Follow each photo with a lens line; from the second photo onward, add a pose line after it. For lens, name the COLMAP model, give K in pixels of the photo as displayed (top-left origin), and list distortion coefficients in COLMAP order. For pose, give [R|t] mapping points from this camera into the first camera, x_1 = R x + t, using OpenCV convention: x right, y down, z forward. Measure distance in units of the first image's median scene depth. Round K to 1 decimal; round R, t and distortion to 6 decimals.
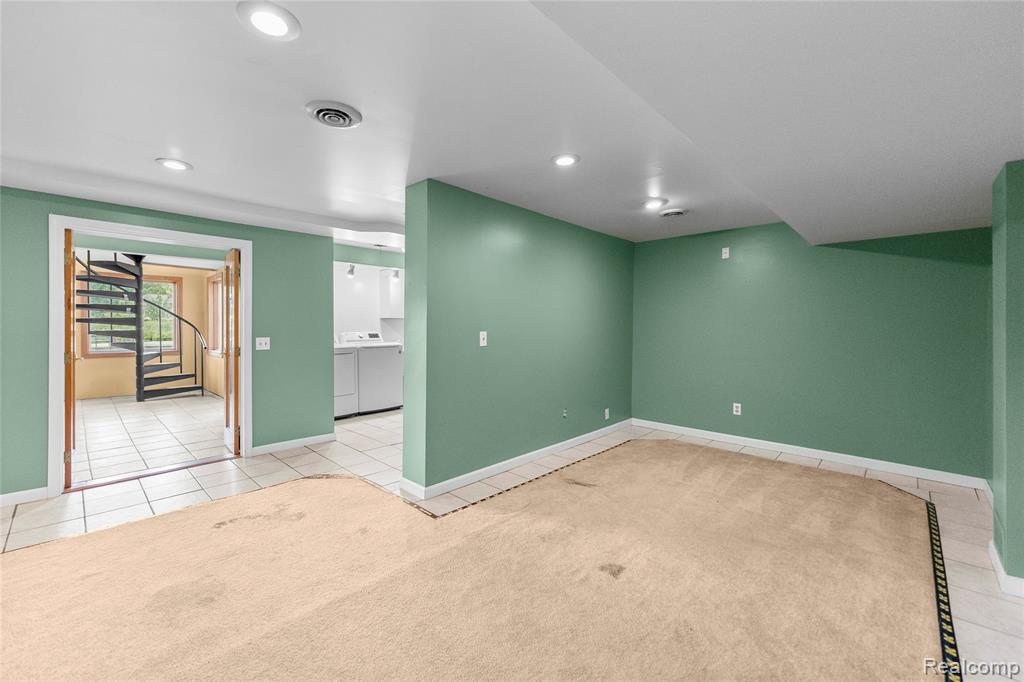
lens RADIAL K [[418.0, 0, 513.2], [0, 418.0, 330.8], [0, 0, 1]] dist [0.006857, -0.000314]
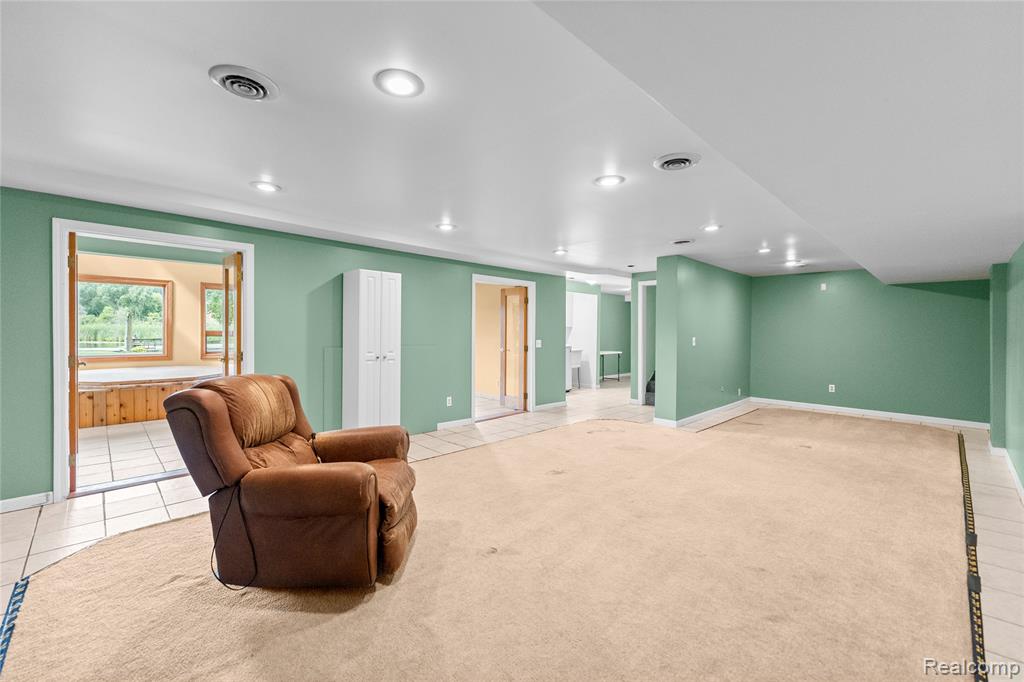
lens RADIAL K [[423.4, 0, 514.7], [0, 423.4, 338.0], [0, 0, 1]] dist [0.013408, -0.000099]
pose [[0.999427, 0.007632, -0.032988, -0.424746], [-0.007632, 0.999971, 0.000135, 0.005998], [0.032988, 0.000117, 0.999456, -0.446577]]
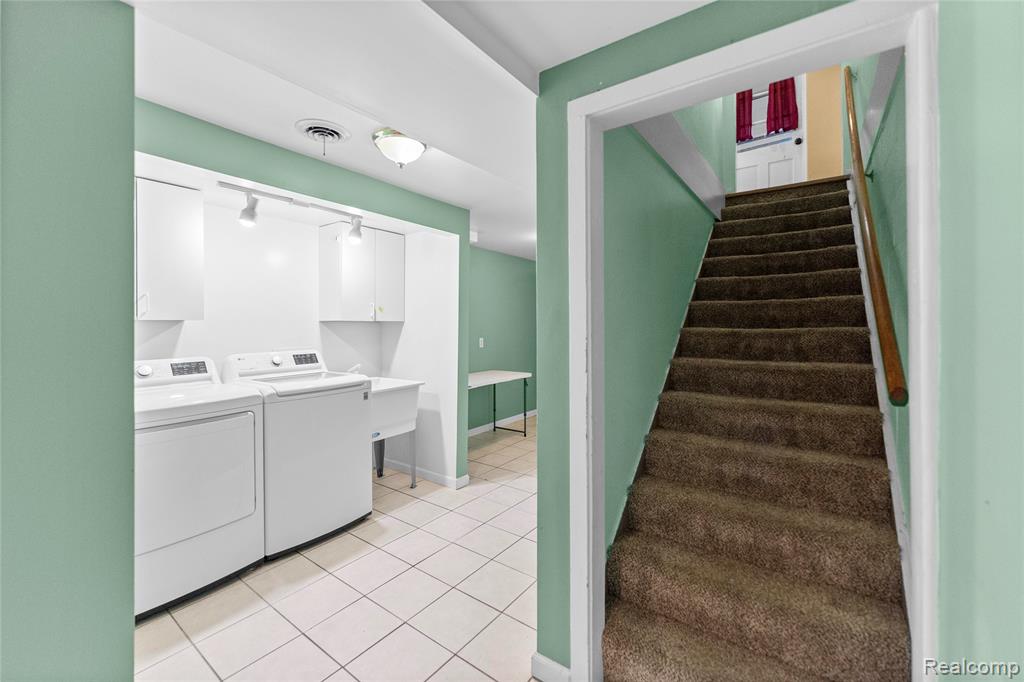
lens RADIAL K [[418.0, 0, 513.2], [0, 418.0, 330.8], [0, 0, 1]] dist [0.006857, -0.000314]
pose [[0.991486, -0.001004, 0.130211, -0.175986], [0.001230, 0.999998, -0.001660, -0.020650], [-0.130209, 0.001806, 0.991485, 0.540181]]
